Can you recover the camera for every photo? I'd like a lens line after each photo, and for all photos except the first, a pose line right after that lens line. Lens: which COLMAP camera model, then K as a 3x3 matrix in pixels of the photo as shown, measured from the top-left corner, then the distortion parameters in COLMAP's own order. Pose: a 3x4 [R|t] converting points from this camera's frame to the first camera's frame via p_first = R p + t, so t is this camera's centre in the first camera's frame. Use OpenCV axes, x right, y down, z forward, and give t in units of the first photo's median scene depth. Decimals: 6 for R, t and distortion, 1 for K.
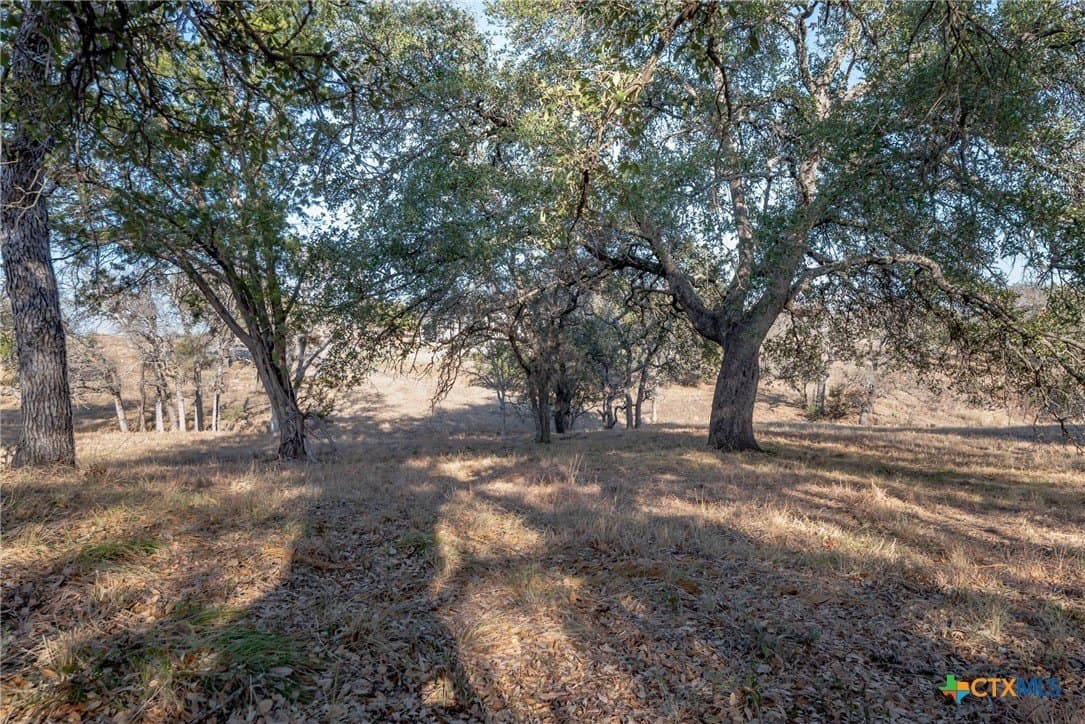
lens RADIAL K [[736.5, 0, 541.9], [0, 736.5, 355.4], [0, 0, 1]] dist [0.002076, 0.000734]
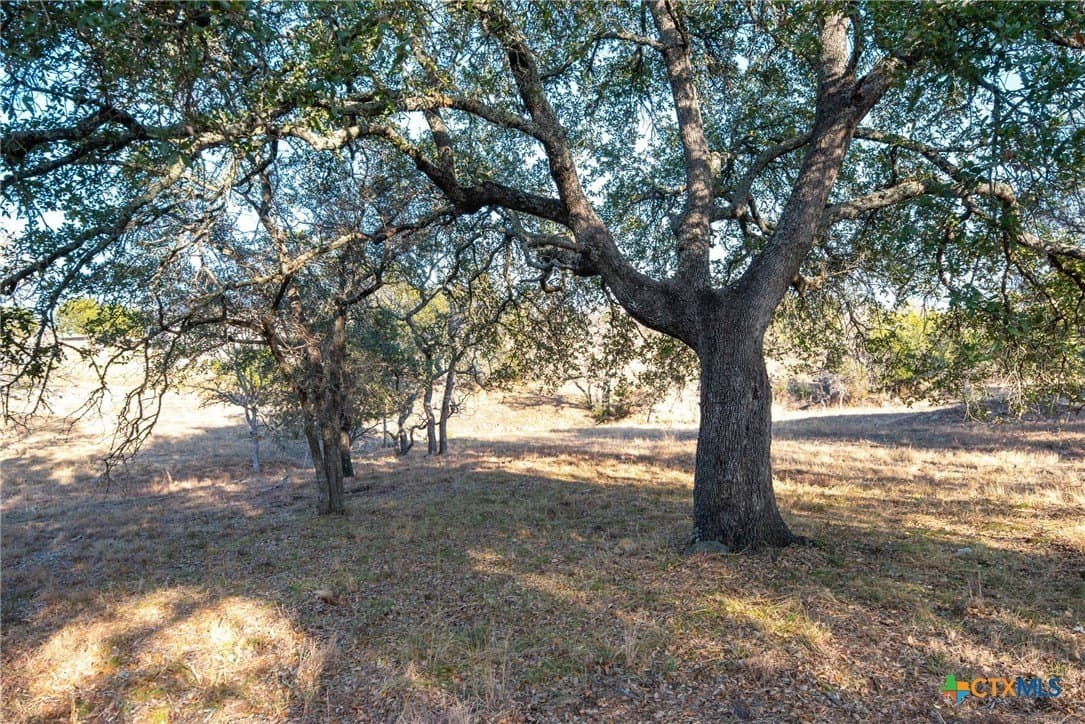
lens RADIAL K [[702.9, 0, 542.3], [0, 702.9, 364.0], [0, 0, 1]] dist [0.026456, -0.003920]
pose [[0.943344, -0.023847, 0.330958, -0.014387], [0.020453, 0.999696, 0.013736, -0.003154], [-0.331185, -0.006189, 0.943546, 0.252112]]
